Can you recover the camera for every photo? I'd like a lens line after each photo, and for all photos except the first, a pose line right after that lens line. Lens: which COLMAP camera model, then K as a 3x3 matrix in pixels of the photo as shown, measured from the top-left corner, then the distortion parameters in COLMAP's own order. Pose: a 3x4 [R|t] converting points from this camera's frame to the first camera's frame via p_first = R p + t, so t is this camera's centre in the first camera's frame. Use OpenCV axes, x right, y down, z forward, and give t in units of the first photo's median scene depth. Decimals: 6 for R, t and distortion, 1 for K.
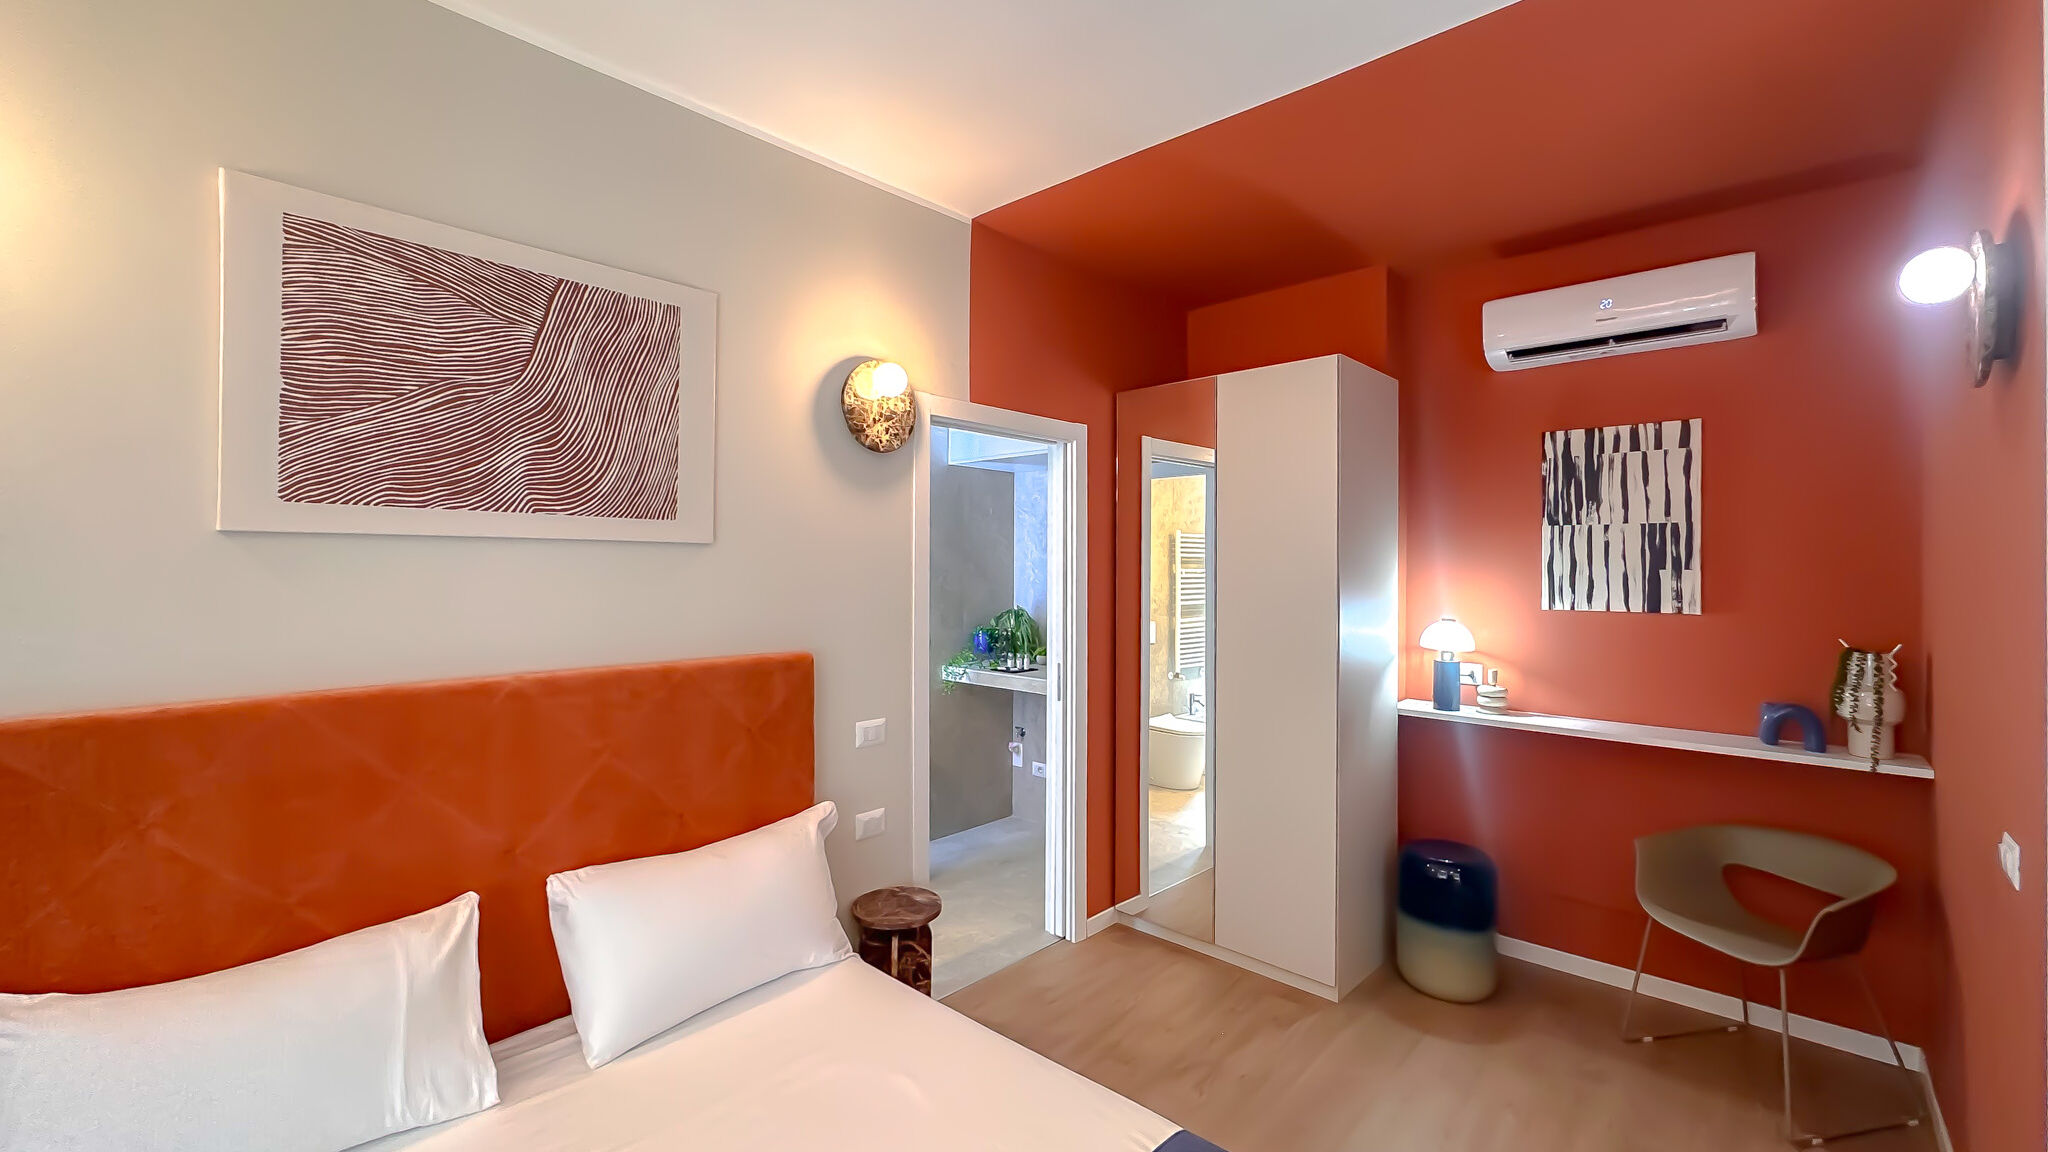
lens RADIAL K [[843.1, 0, 1024.0], [0, 843.1, 559.9], [0, 0, 1]] dist [-0.001990, -0.000282]
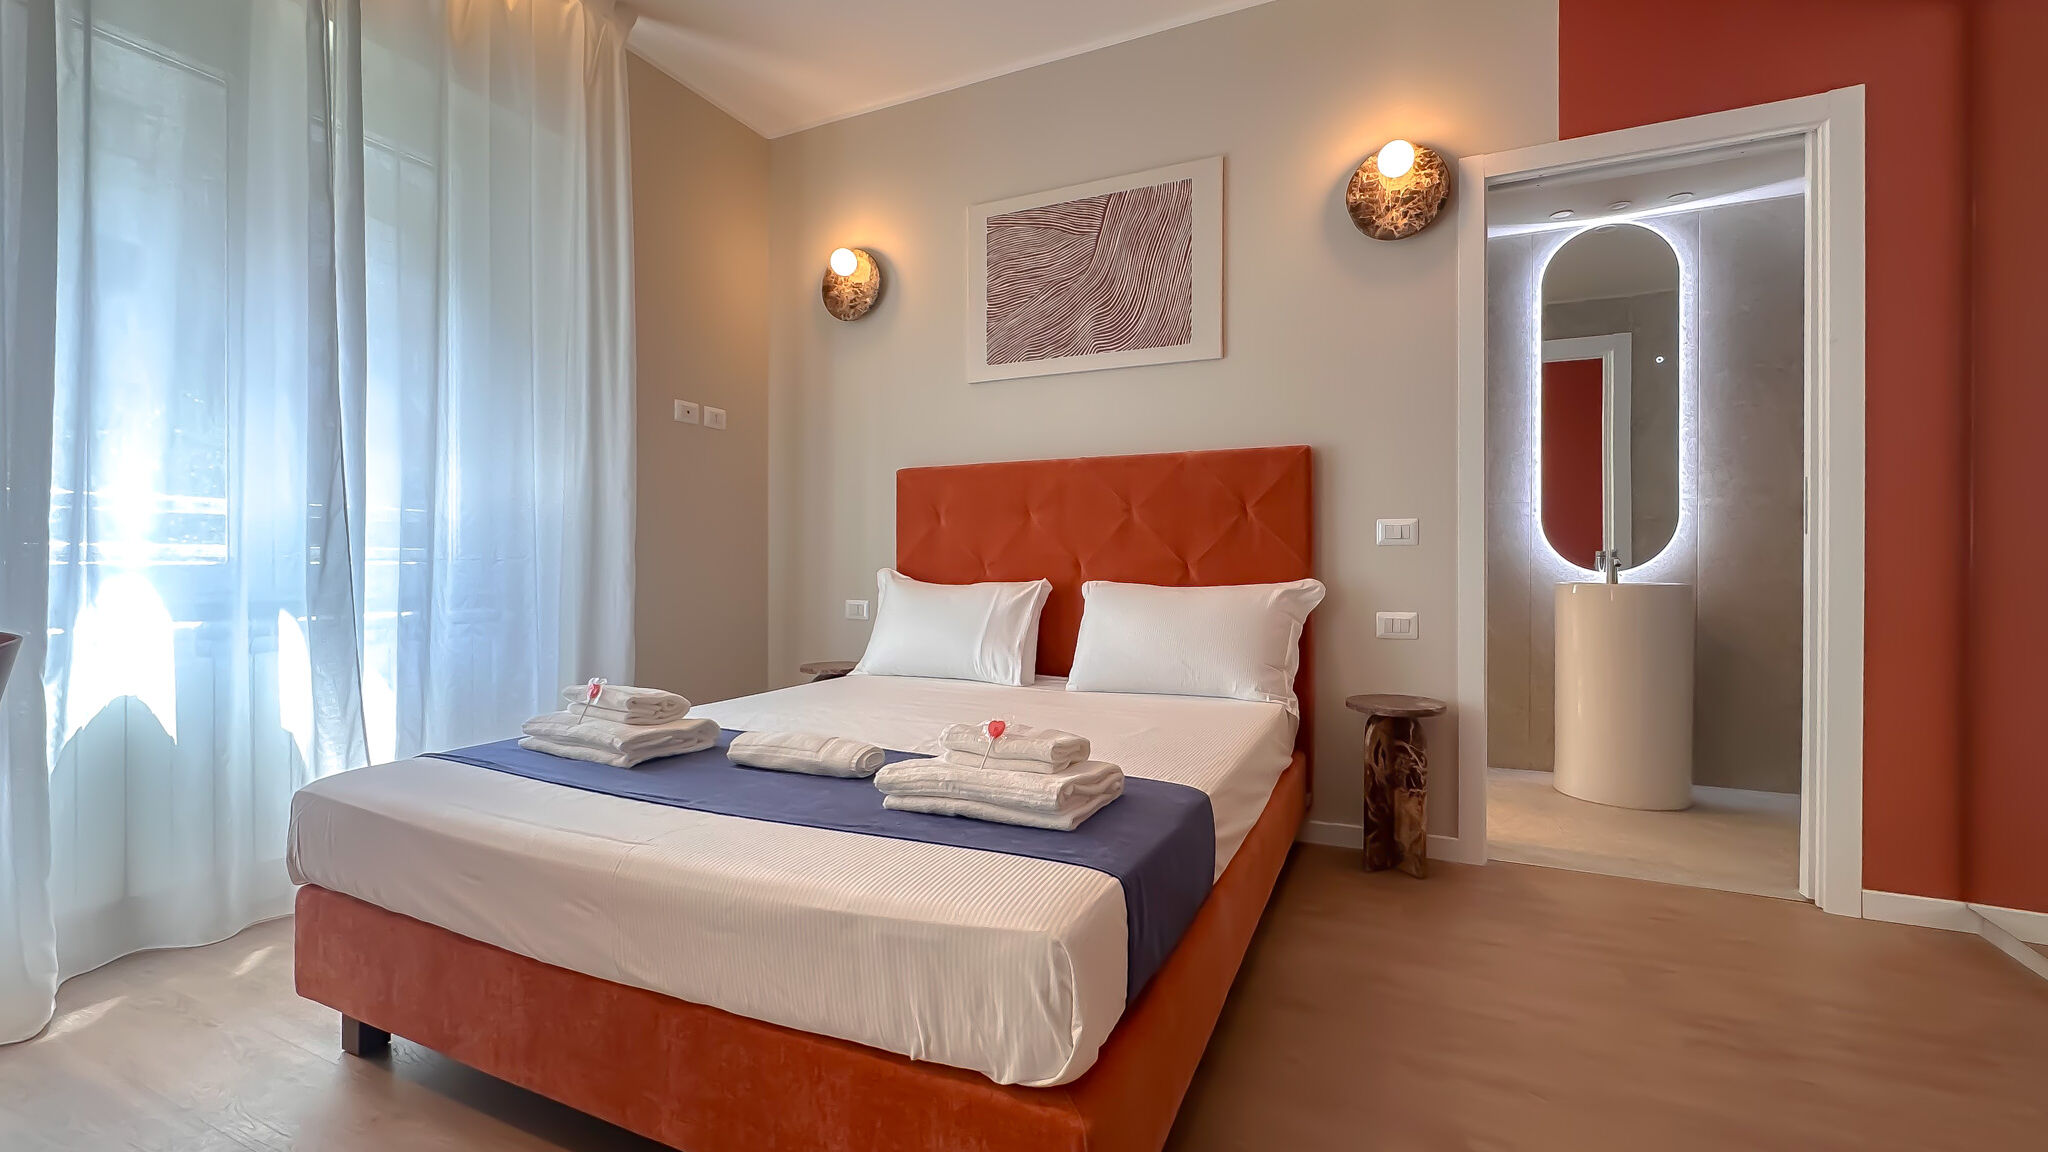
lens RADIAL K [[829.9, 0, 1024.5], [0, 829.9, 568.5], [0, 0, 1]] dist [-0.003121, 0.000253]
pose [[0.300465, 0.002268, -0.953790, 0.605319], [0.005364, 0.999977, 0.004068, 0.242473], [0.953778, -0.006338, 0.300446, 0.303844]]
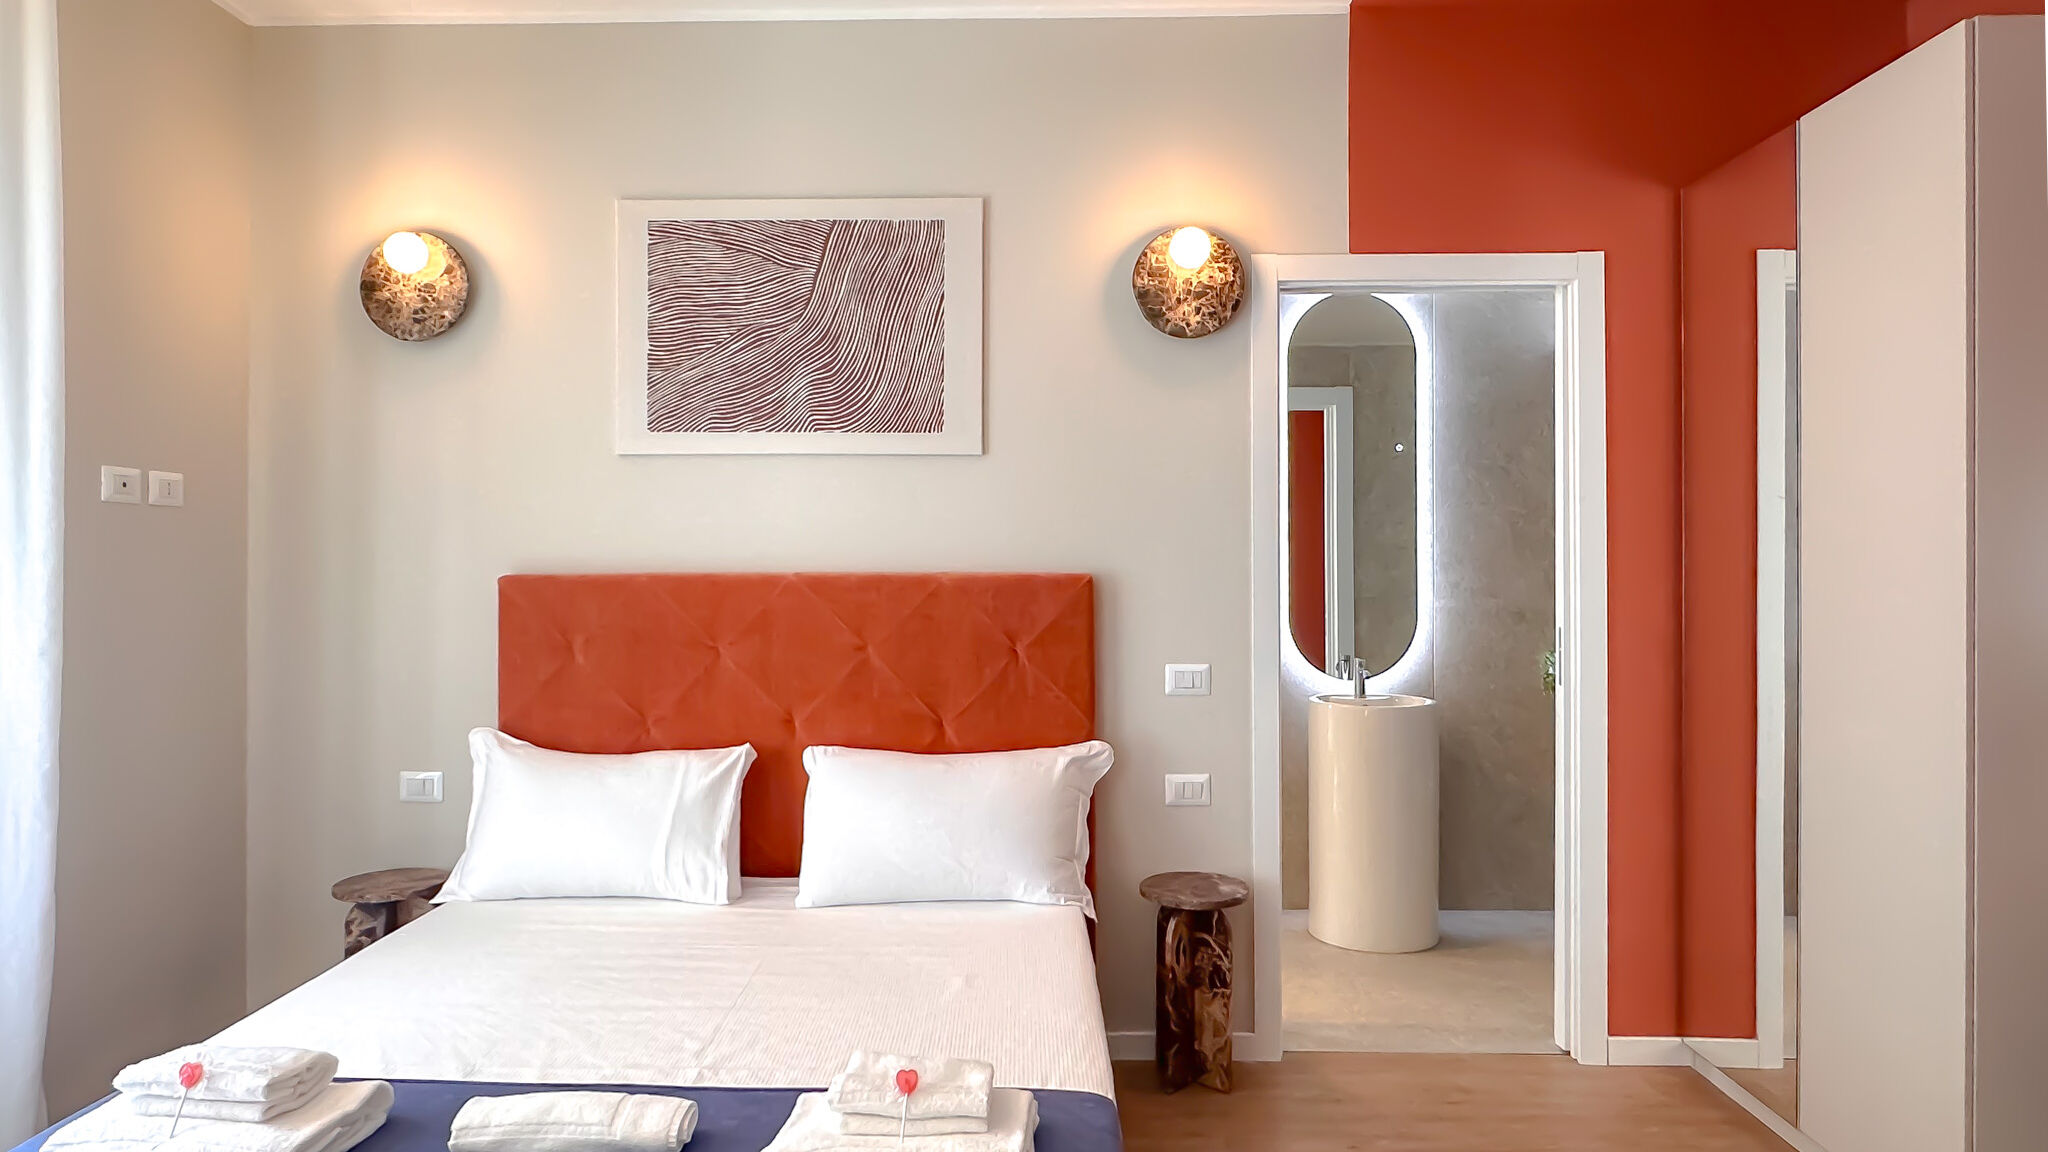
lens RADIAL K [[1207.3, 0, 1003.3], [0, 1207.3, 559.8], [0, 0, 1]] dist [-0.004463, 0.001082]
pose [[0.656779, -0.005257, -0.754065, 0.595047], [0.007247, 0.999974, -0.000659, 0.087751], [0.754048, -0.005031, 0.656800, 0.088356]]
